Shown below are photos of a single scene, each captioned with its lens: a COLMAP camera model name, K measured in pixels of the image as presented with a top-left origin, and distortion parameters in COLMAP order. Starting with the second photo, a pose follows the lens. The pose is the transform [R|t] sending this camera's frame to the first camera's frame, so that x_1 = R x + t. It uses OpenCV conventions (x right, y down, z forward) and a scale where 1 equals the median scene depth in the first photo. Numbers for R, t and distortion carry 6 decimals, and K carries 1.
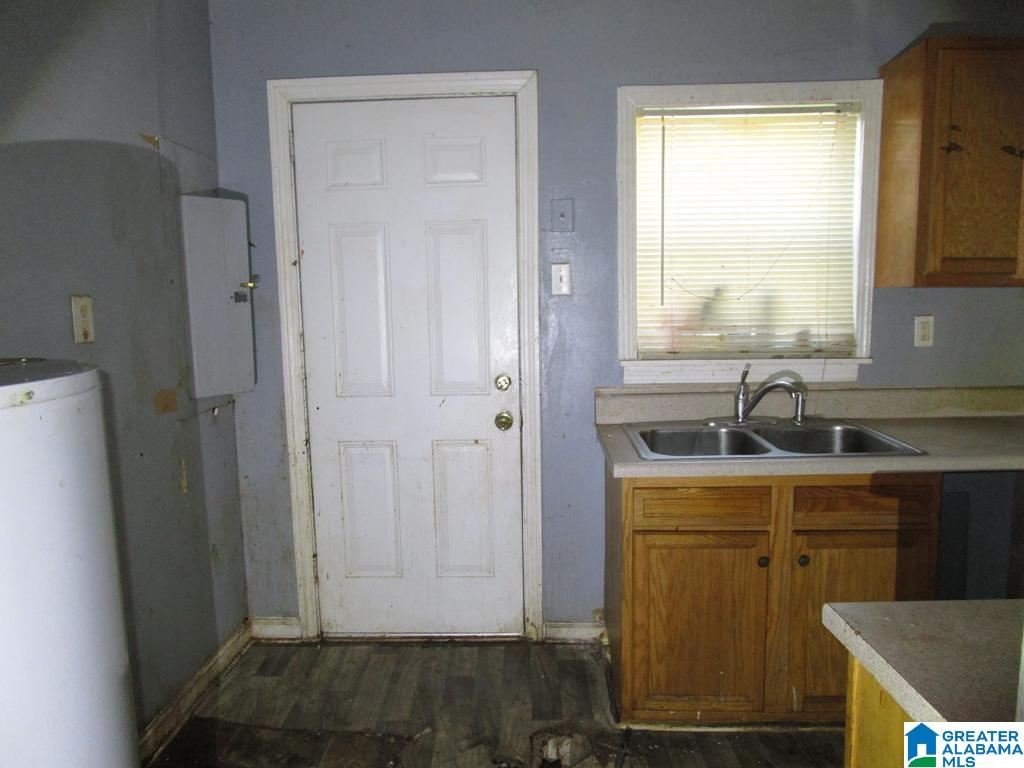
lens RADIAL K [[735.9, 0, 513.9], [0, 735.9, 382.8], [0, 0, 1]] dist [-0.003533, 0.000869]
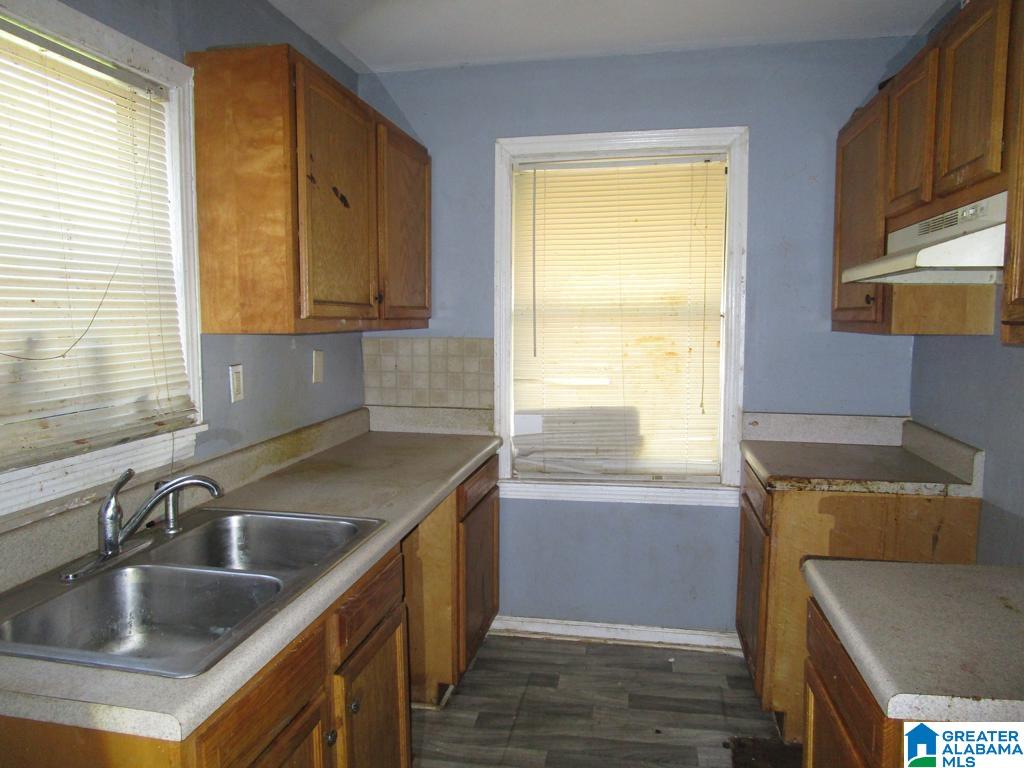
lens RADIAL K [[735.9, 0, 517.2], [0, 735.9, 388.9], [0, 0, 1]] dist [-0.003533, 0.000869]
pose [[0.141829, -0.089784, 0.985811, -0.235798], [0.126764, 0.989326, 0.071866, -0.083774], [-0.981741, 0.114772, 0.151696, 0.550907]]
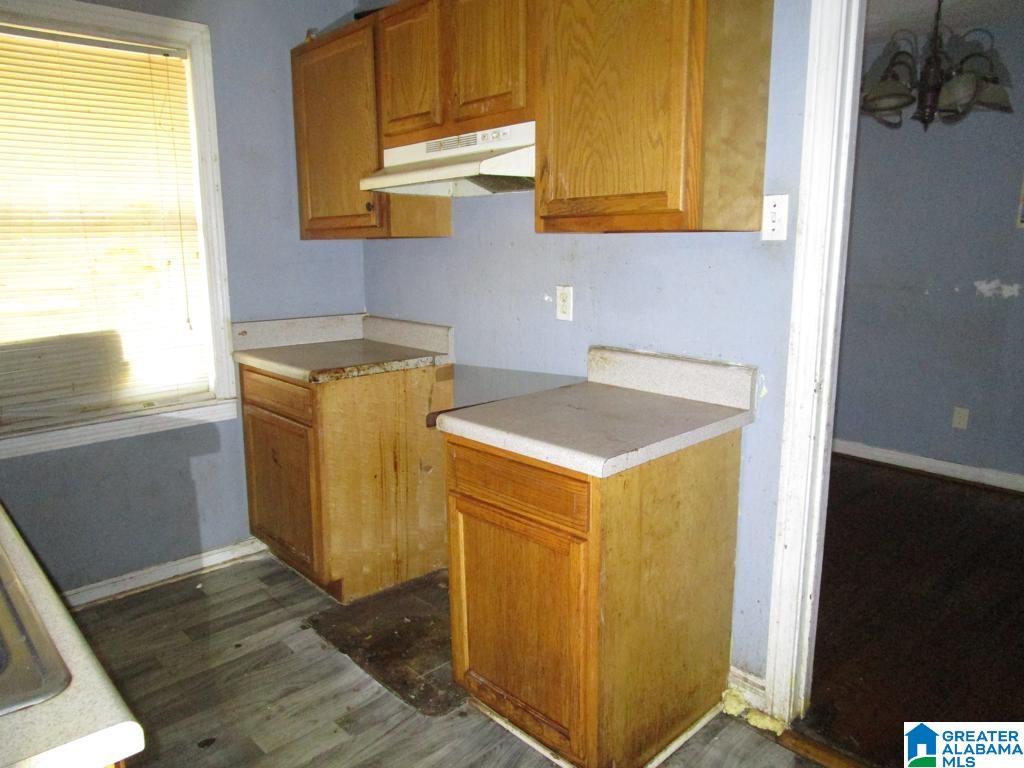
lens RADIAL K [[735.9, 0, 516.0], [0, 735.9, 380.1], [0, 0, 1]] dist [-0.003533, 0.000869]
pose [[-0.697086, -0.116824, 0.707406, -0.203902], [0.111951, 0.956800, 0.268328, -0.090962], [-0.708193, 0.266243, -0.653894, 0.754642]]
